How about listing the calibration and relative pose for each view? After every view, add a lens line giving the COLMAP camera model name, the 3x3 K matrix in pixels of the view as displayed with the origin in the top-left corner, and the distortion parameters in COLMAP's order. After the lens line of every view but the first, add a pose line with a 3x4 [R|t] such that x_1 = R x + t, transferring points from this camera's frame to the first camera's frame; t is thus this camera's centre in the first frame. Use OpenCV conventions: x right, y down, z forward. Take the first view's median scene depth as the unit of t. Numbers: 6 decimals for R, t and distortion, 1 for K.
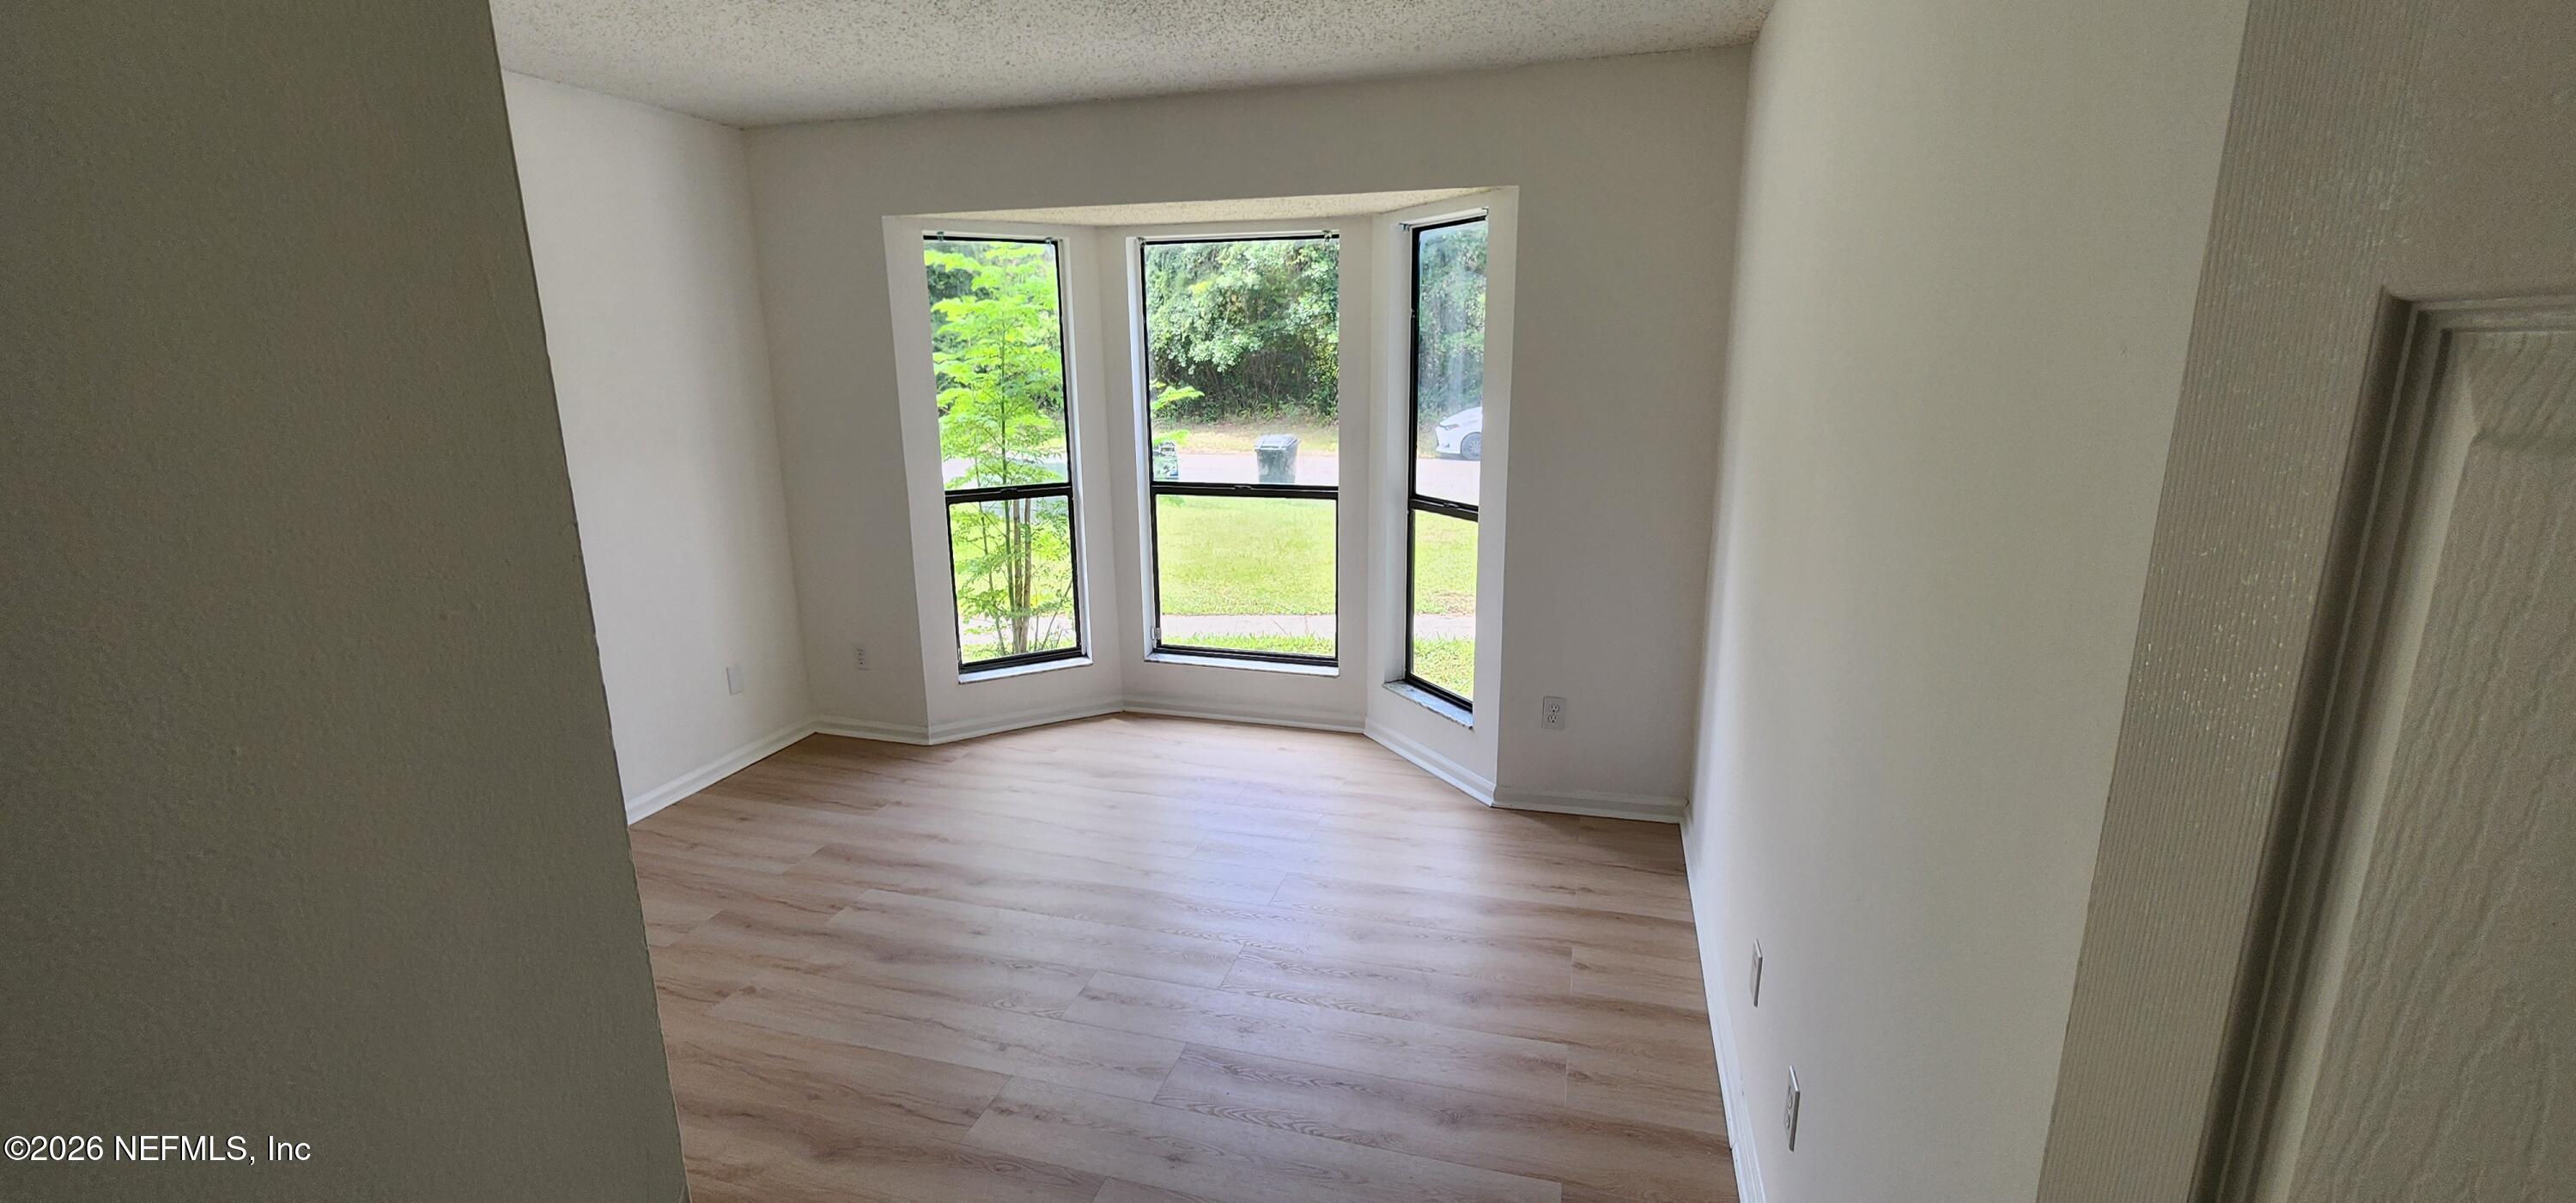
lens RADIAL K [[1075.3, 0, 1287.3], [0, 1075.3, 609.2], [0, 0, 1]] dist [0.000008, 0.001734]
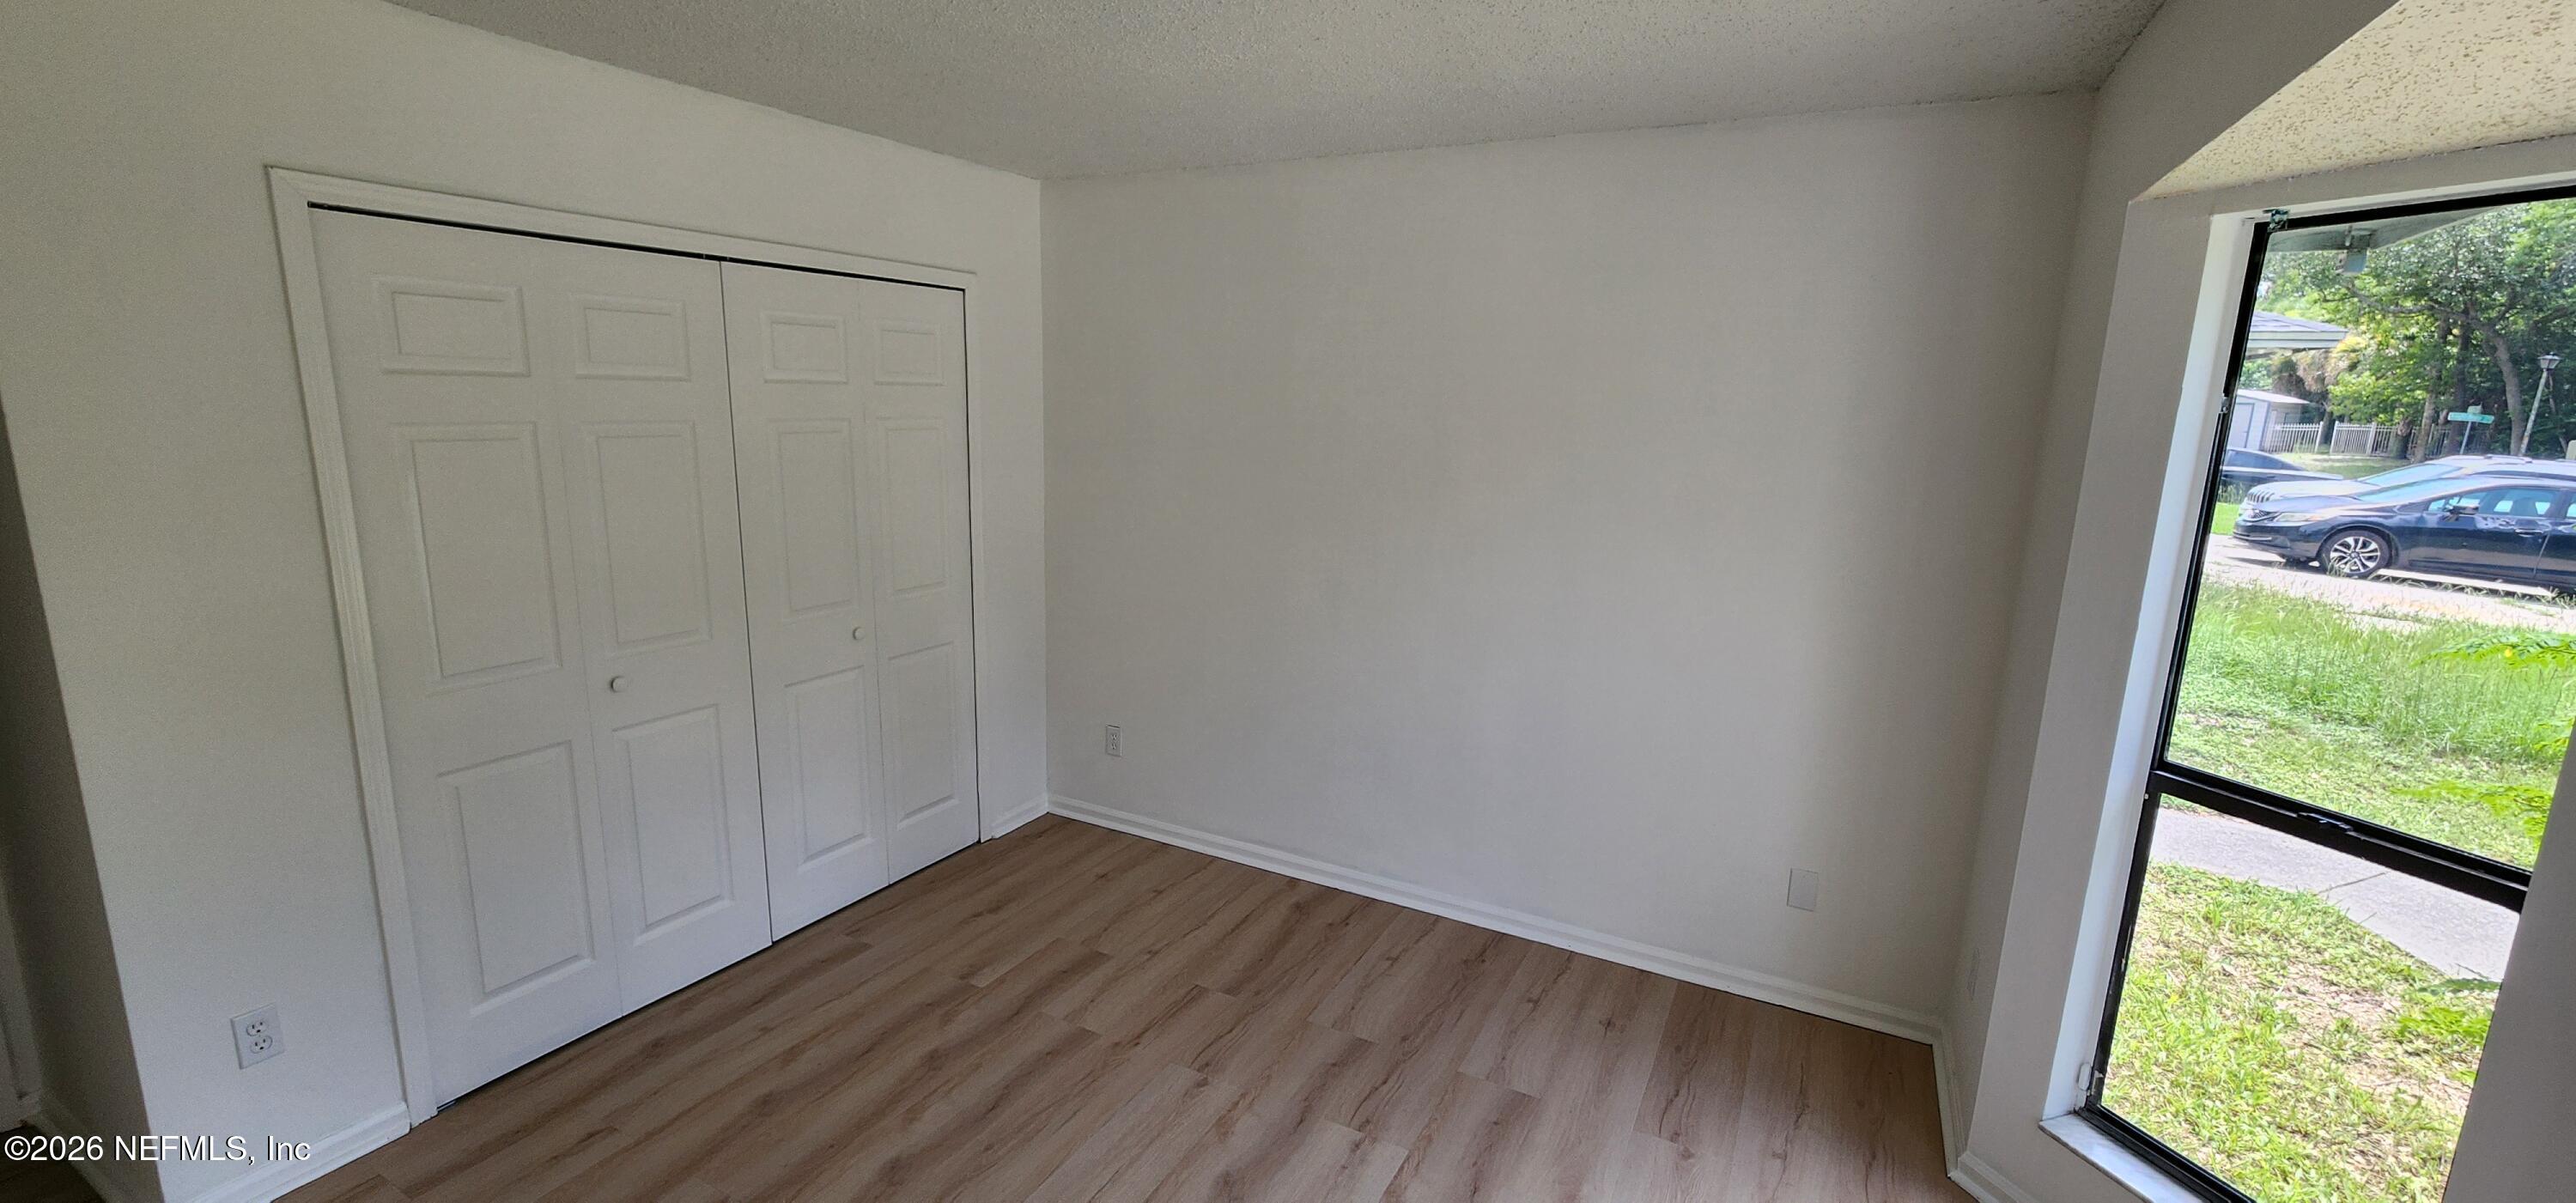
lens RADIAL K [[1075.3, 0, 1293.3], [0, 1075.3, 588.3], [0, 0, 1]] dist [0.000008, 0.001734]
pose [[-0.218368, 0.189506, -0.957289, 0.255146], [-0.248496, 0.937828, 0.242338, -0.247994], [0.943698, 0.290801, -0.157700, 0.813879]]
